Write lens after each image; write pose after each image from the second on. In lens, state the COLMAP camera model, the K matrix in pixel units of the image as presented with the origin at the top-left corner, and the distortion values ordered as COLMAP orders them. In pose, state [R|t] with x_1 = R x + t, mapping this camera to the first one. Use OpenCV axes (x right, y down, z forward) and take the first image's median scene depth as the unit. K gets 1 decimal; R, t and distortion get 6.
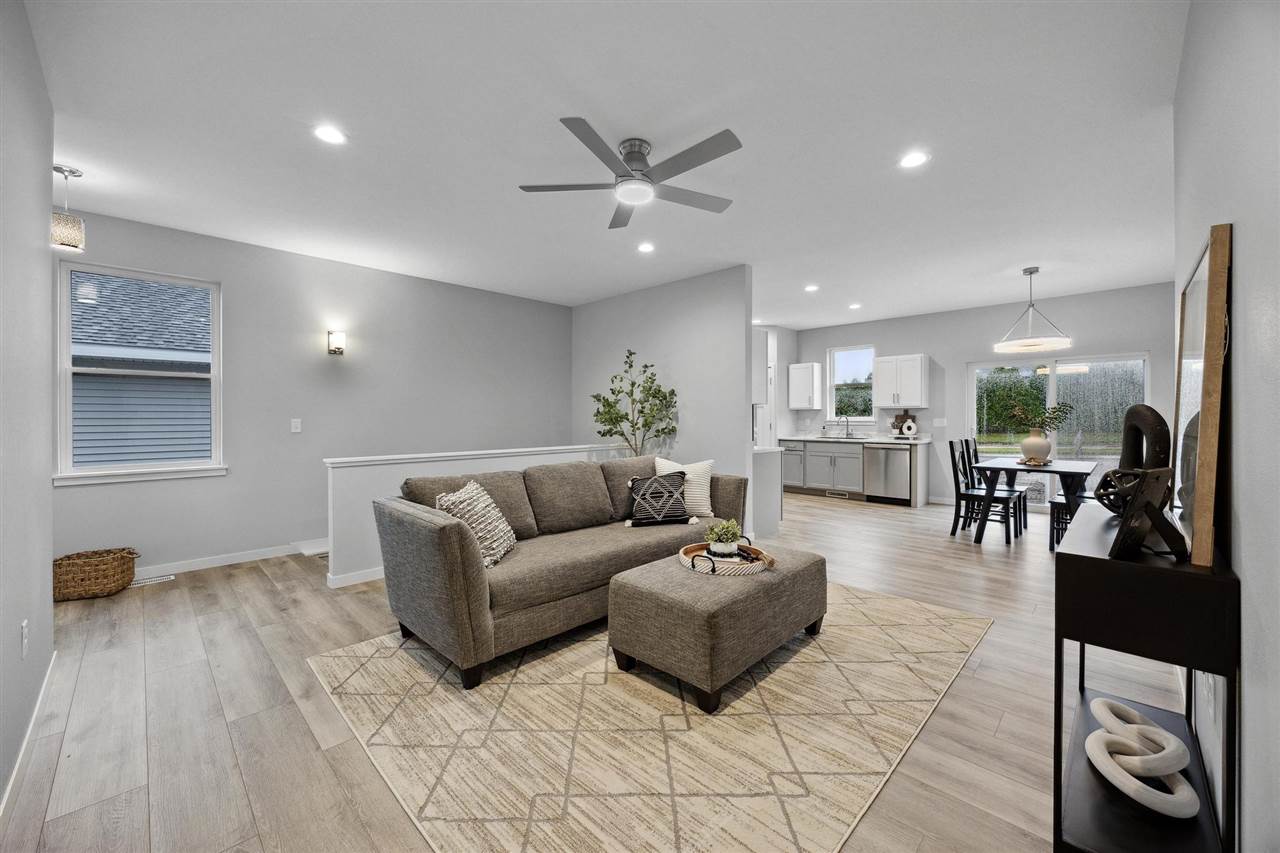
lens RADIAL K [[493.8, 0, 640.6], [0, 493.8, 422.5], [0, 0, 1]] dist [-0.008718, -0.000148]
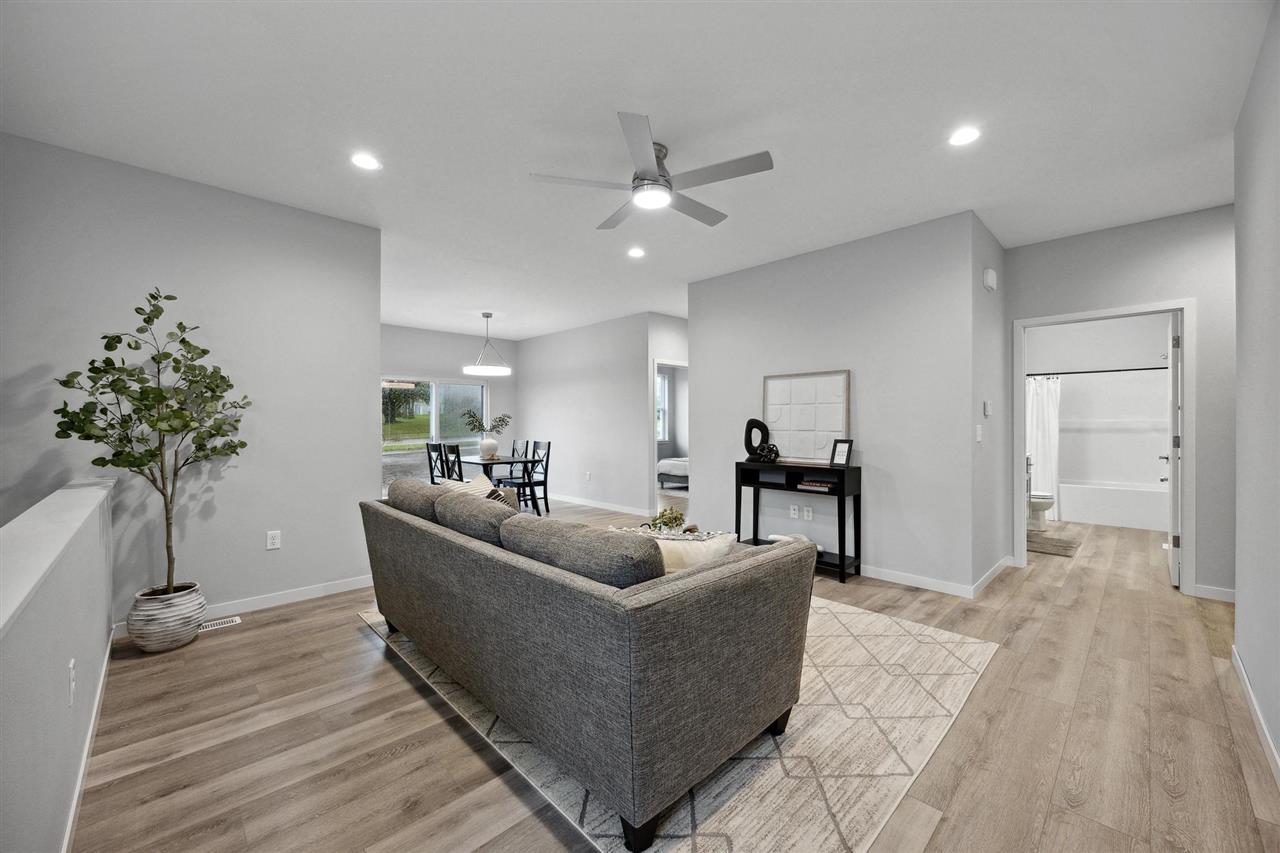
lens RADIAL K [[493.8, 0, 640.6], [0, 493.8, 422.5], [0, 0, 1]] dist [-0.008718, -0.000148]
pose [[0.025643, 0.000967, 0.999671, -1.066149], [0.008954, 0.999959, -0.001197, -0.013912], [-0.999631, 0.008982, 0.025633, 1.052301]]
